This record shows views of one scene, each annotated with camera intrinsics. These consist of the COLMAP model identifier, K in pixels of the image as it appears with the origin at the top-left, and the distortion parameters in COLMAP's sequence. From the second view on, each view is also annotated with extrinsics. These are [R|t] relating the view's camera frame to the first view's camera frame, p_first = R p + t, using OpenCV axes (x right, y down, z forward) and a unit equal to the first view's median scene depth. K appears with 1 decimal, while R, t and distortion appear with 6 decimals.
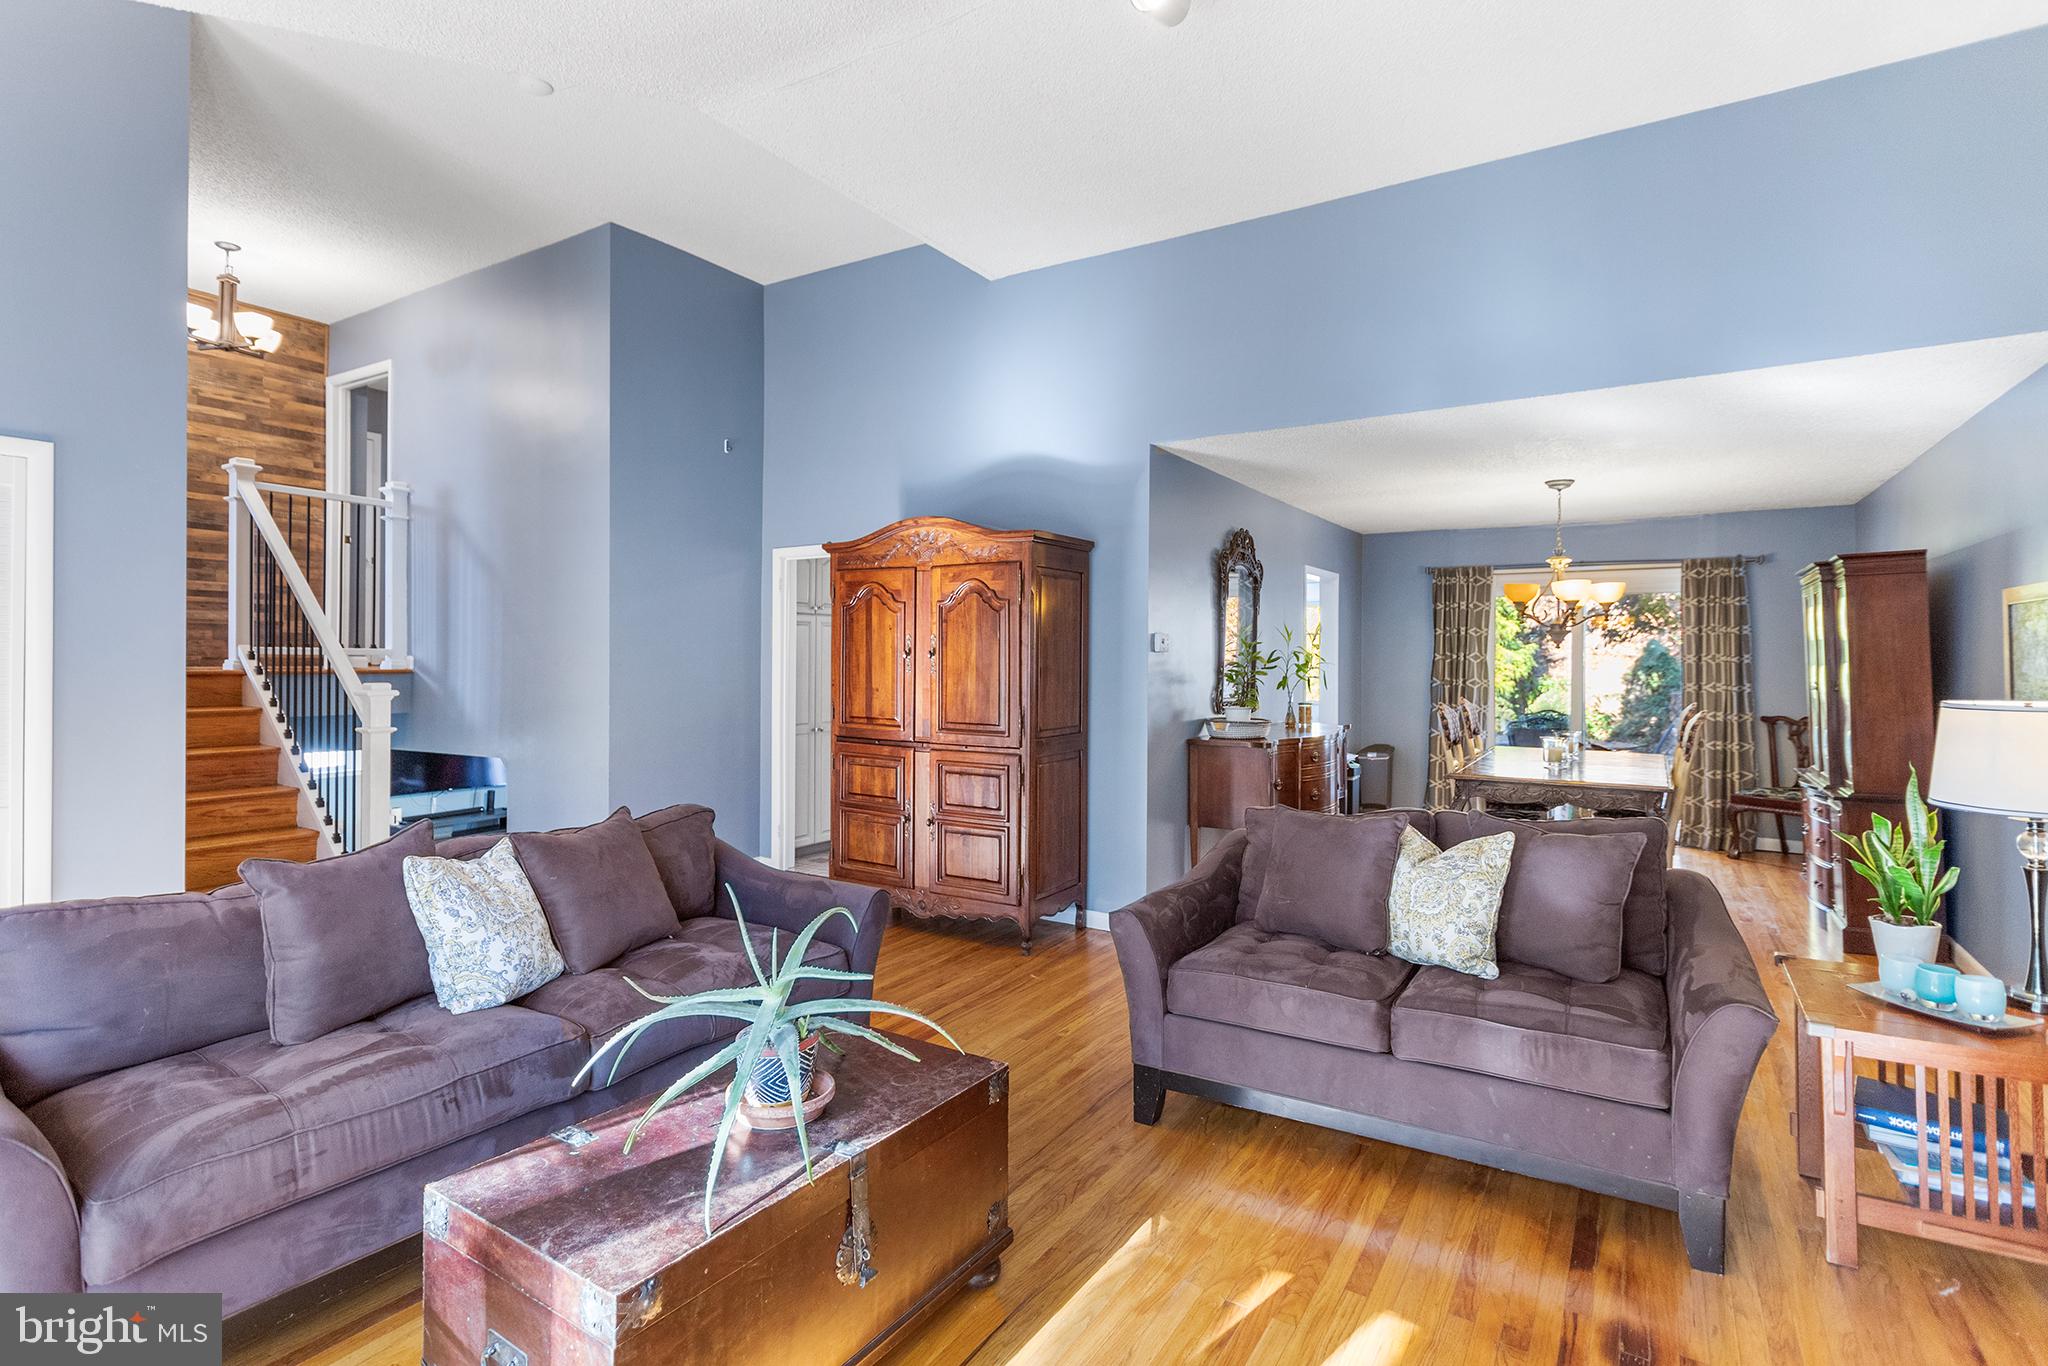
lens RADIAL K [[1024.0, 0, 1031.3], [0, 1024.0, 639.0], [0, 0, 1]] dist [0.001160, -0.000345]
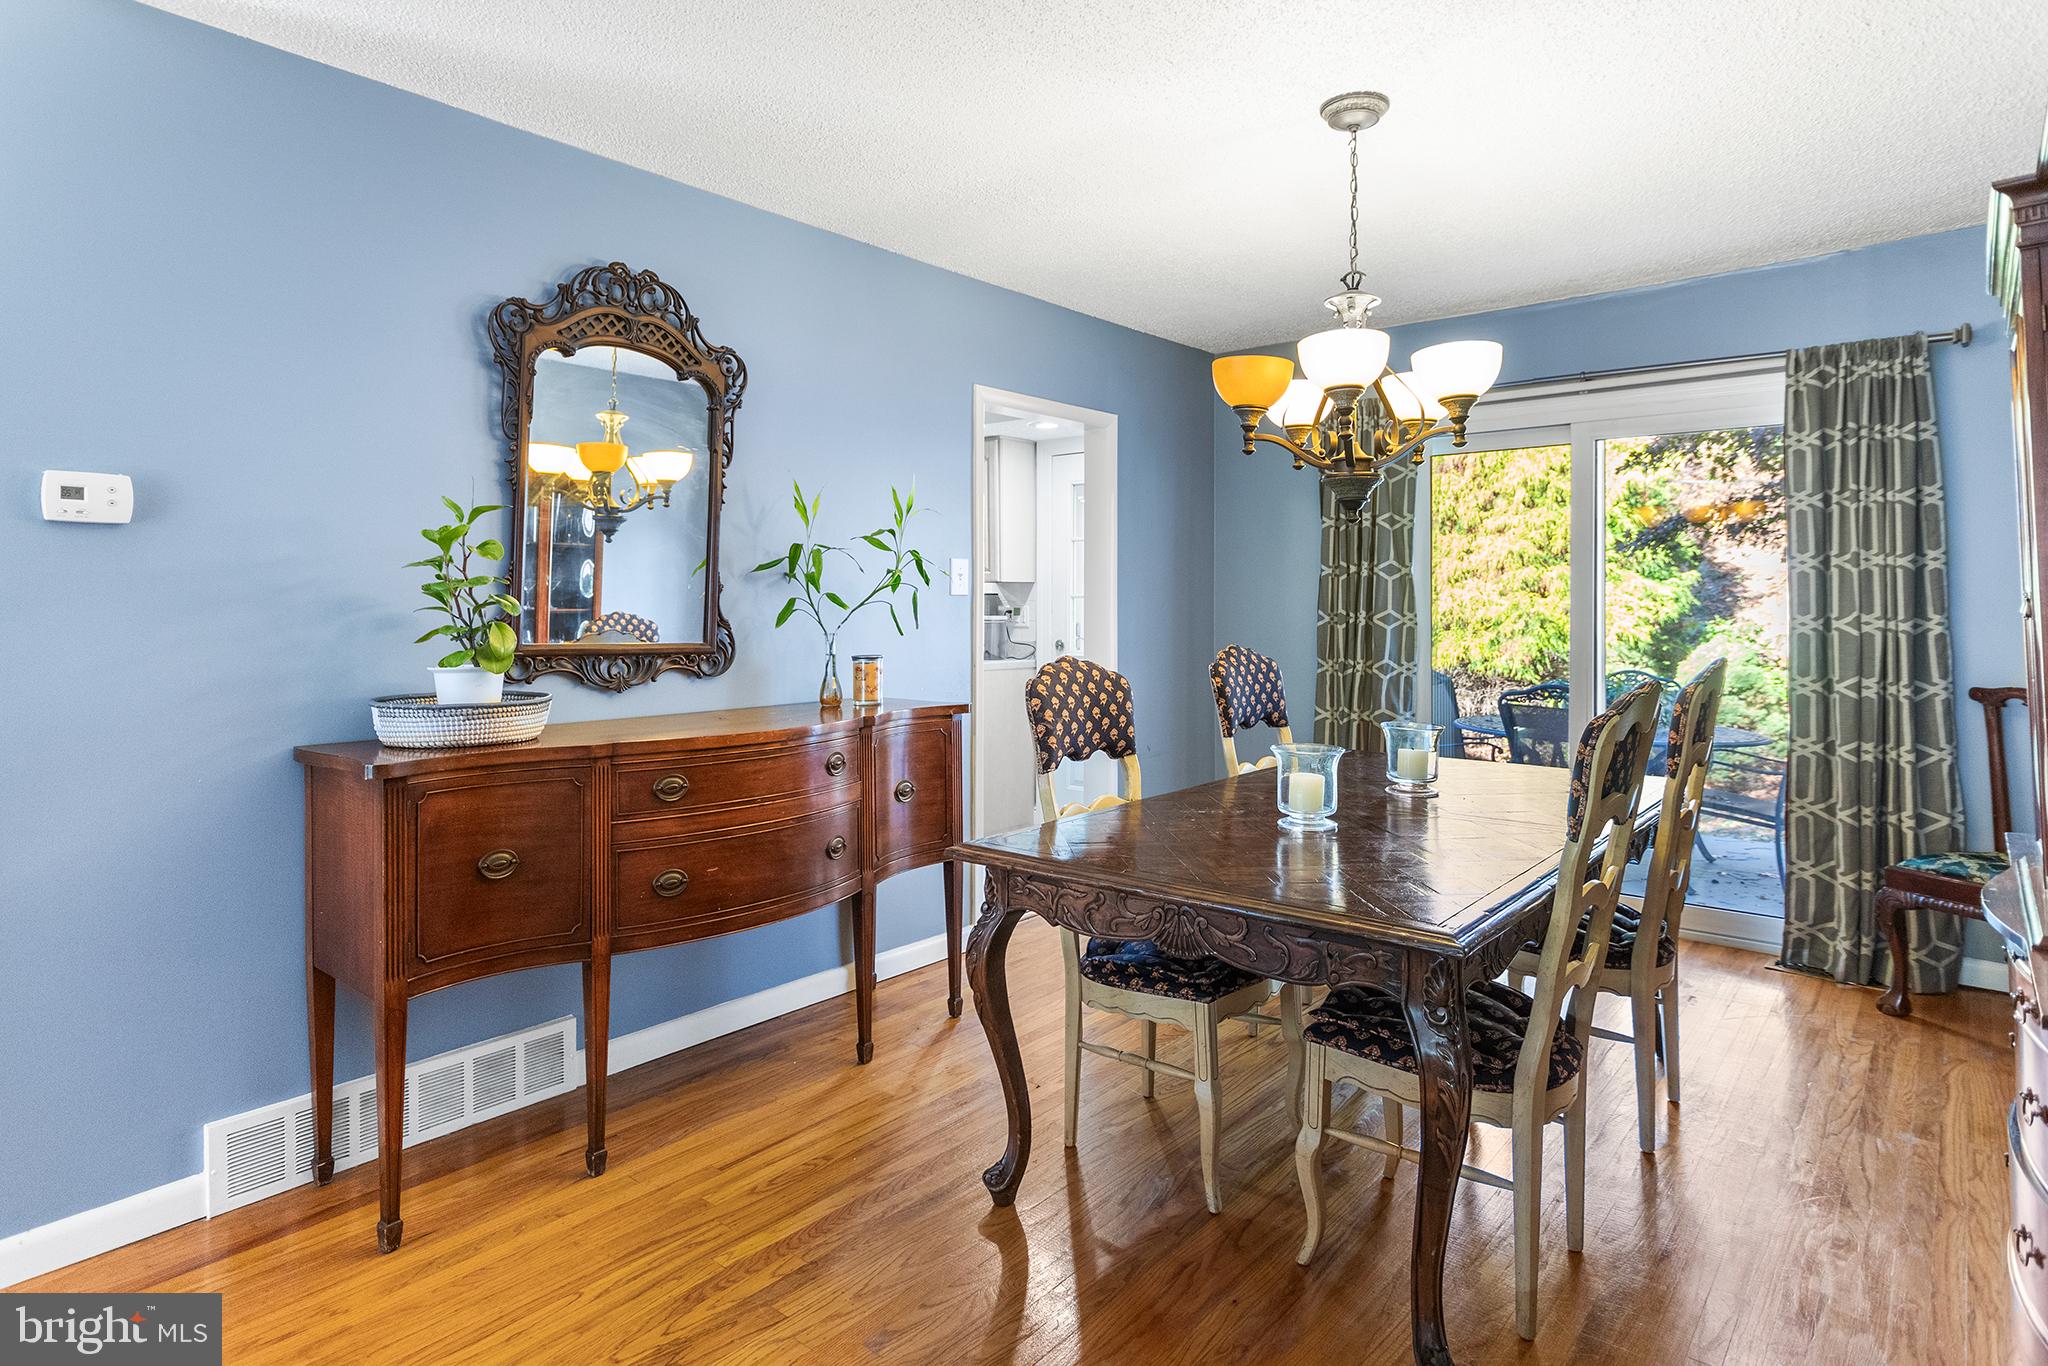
lens RADIAL K [[1107.9, 0, 1056.1], [0, 1107.9, 581.6], [0, 0, 1]] dist [-0.008412, -0.001277]
pose [[0.989287, -0.007077, -0.145811, 0.387914], [0.006244, 0.999961, -0.006168, 0.029403], [0.145849, 0.005192, 0.989293, 0.465987]]
